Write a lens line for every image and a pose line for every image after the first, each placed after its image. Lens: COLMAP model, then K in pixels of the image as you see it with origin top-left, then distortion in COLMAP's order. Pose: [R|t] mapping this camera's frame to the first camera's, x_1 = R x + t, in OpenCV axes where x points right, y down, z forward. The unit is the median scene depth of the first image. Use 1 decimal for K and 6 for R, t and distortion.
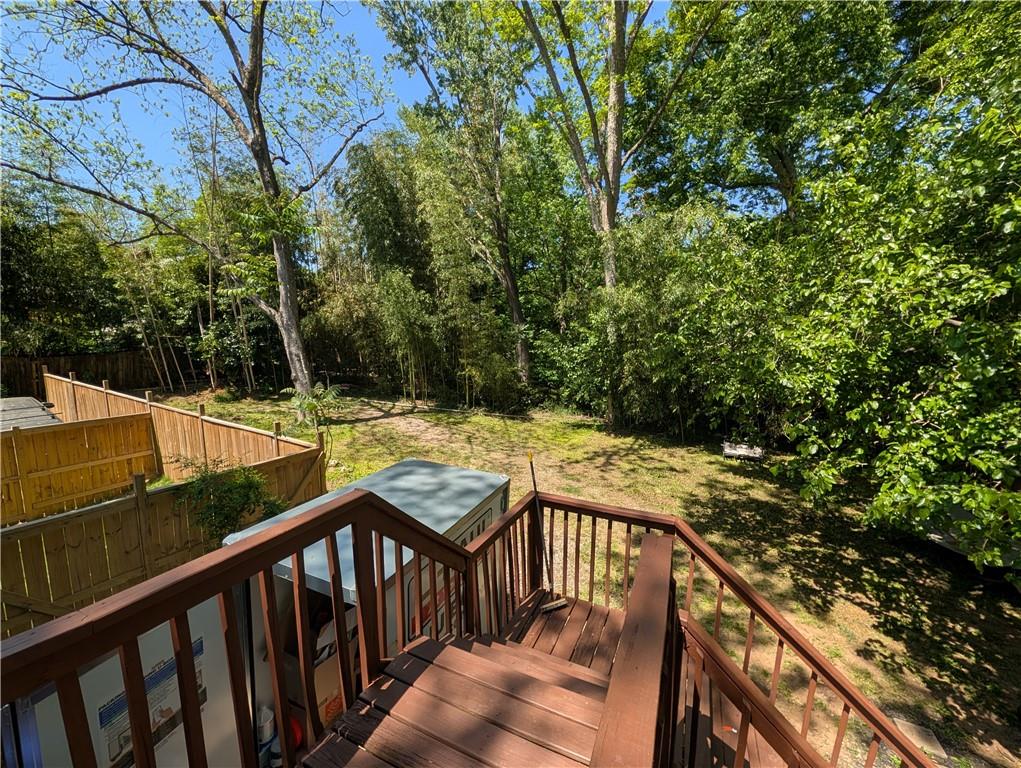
lens RADIAL K [[393.5, 0, 508.6], [0, 393.5, 386.2], [0, 0, 1]] dist [0.000889, 0.000135]
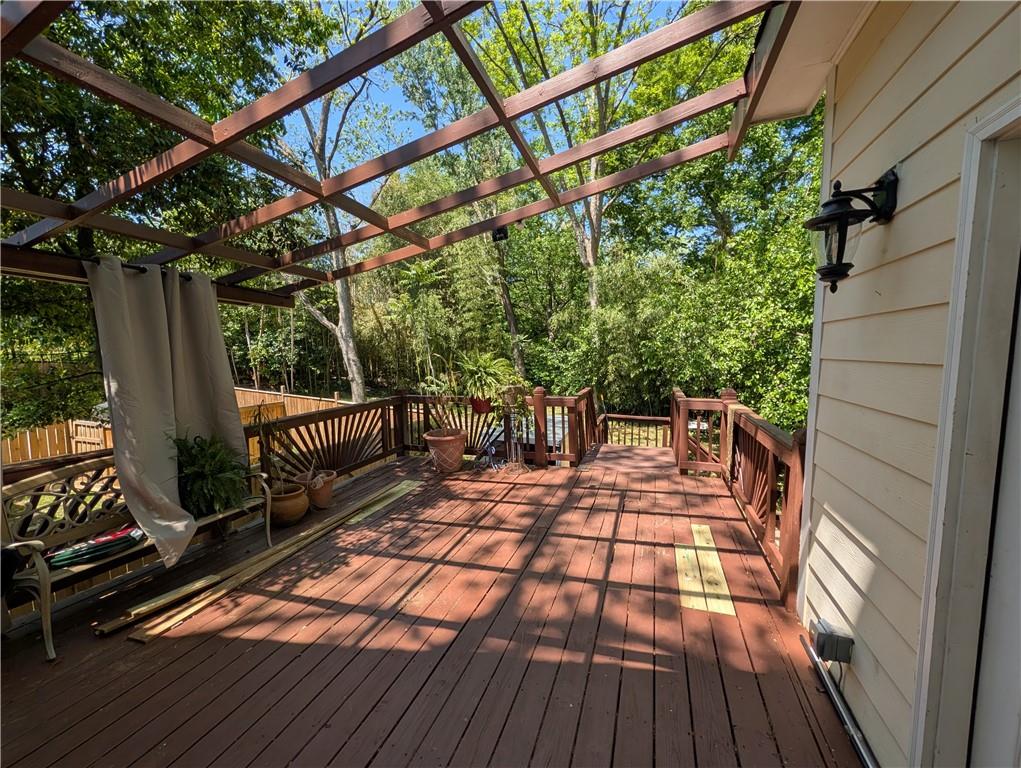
lens RADIAL K [[393.5, 0, 508.6], [0, 393.5, 386.2], [0, 0, 1]] dist [0.000889, 0.000135]
pose [[0.995176, -0.016798, 0.096659, -0.171169], [0.019036, 0.999571, -0.022274, 0.039480], [-0.096244, 0.024007, 0.995068, -0.286641]]
